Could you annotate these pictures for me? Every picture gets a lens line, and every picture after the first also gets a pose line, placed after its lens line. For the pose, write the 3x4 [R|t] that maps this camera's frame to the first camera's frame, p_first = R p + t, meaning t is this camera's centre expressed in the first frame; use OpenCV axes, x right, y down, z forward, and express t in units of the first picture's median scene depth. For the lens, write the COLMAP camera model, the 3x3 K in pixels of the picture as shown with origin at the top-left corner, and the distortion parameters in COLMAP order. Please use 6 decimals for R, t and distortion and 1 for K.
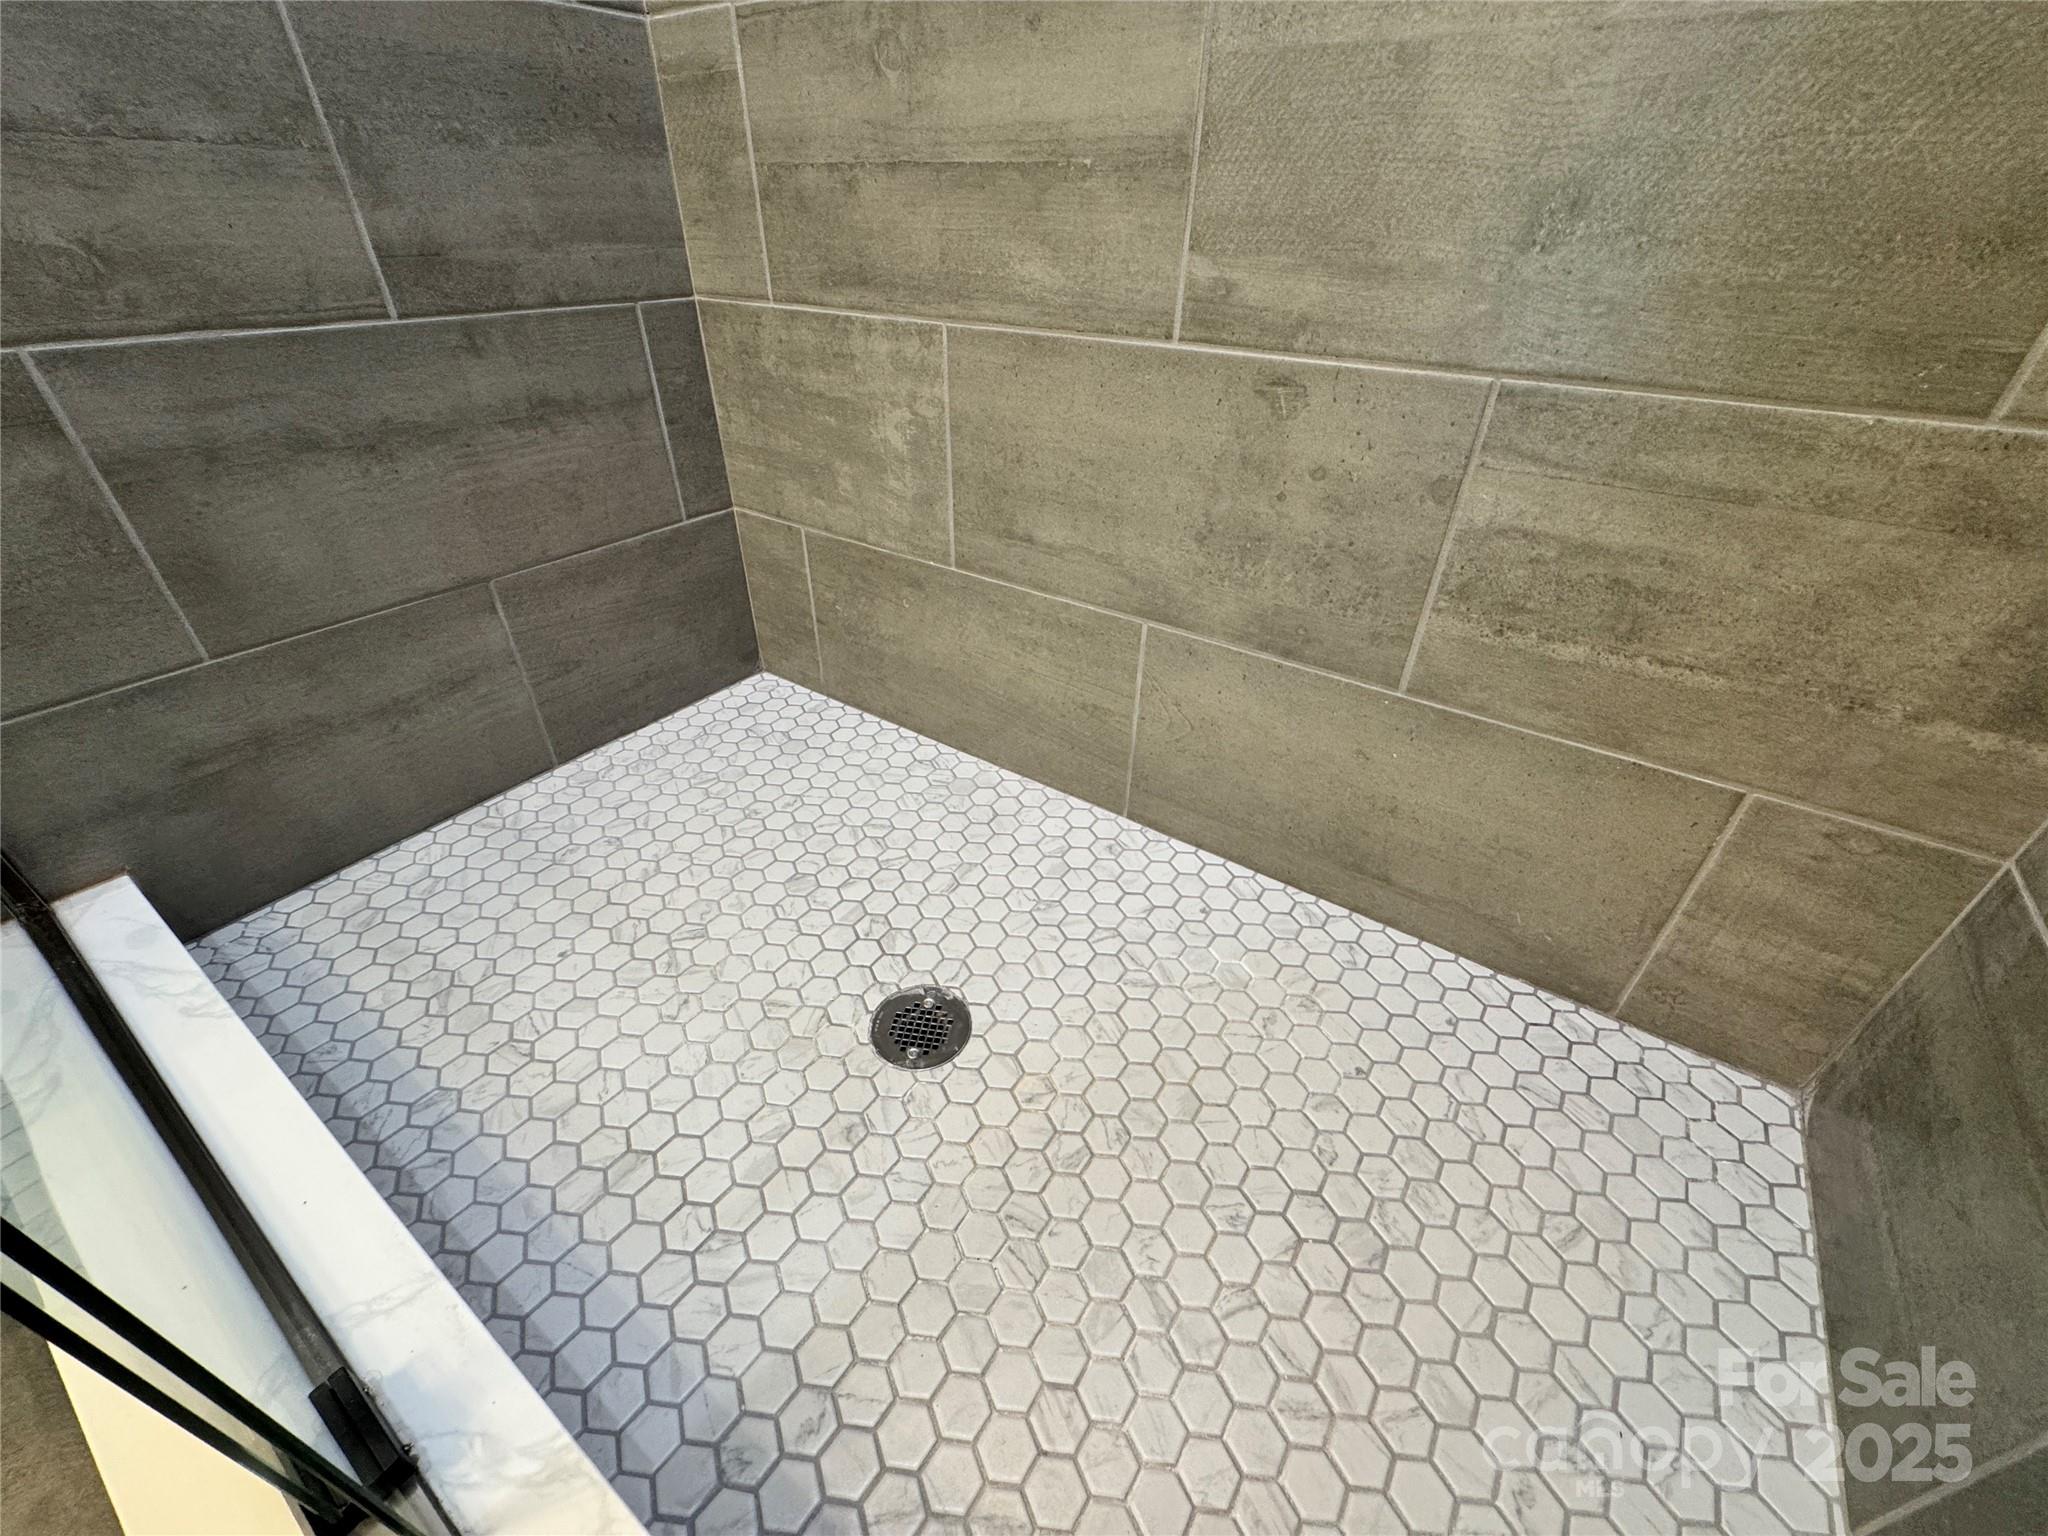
lens RADIAL K [[817.6, 0, 1027.5], [0, 817.6, 765.0], [0, 0, 1]] dist [-0.007503, 0.001951]
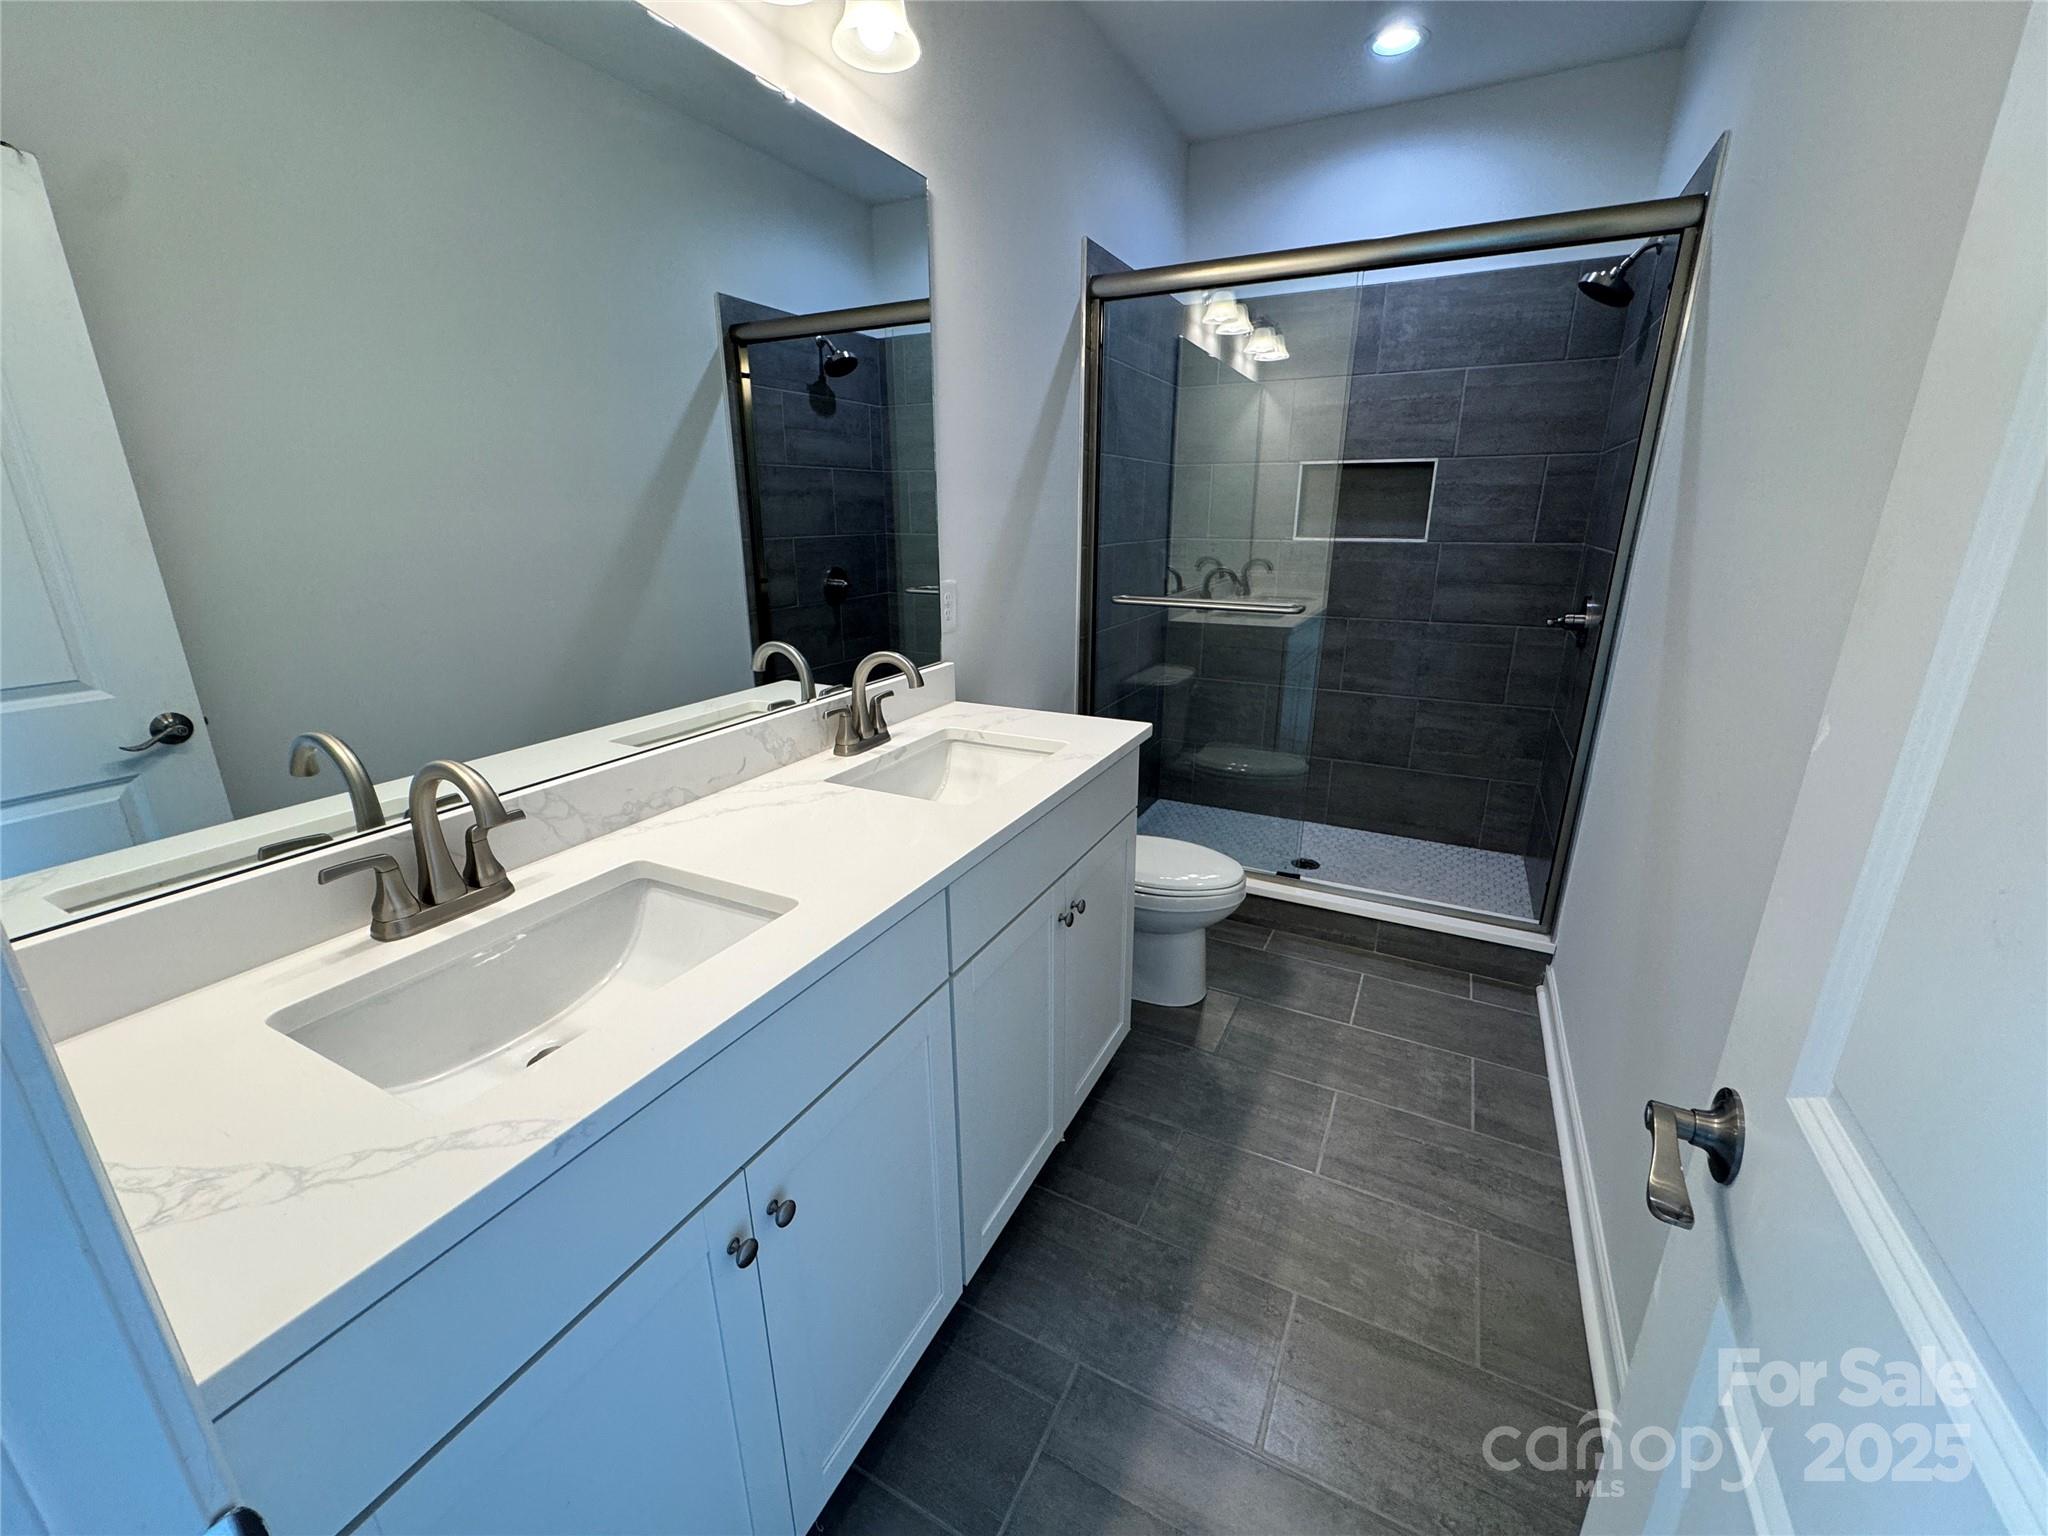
lens RADIAL K [[817.6, 0, 1028.1], [0, 817.6, 764.3], [0, 0, 1]] dist [-0.007503, 0.001951]
pose [[0.991627, -0.056043, 0.116341, -1.905582], [0.087256, 0.954931, -0.283712, 0.888346], [-0.095198, 0.291488, 0.951826, -2.708867]]
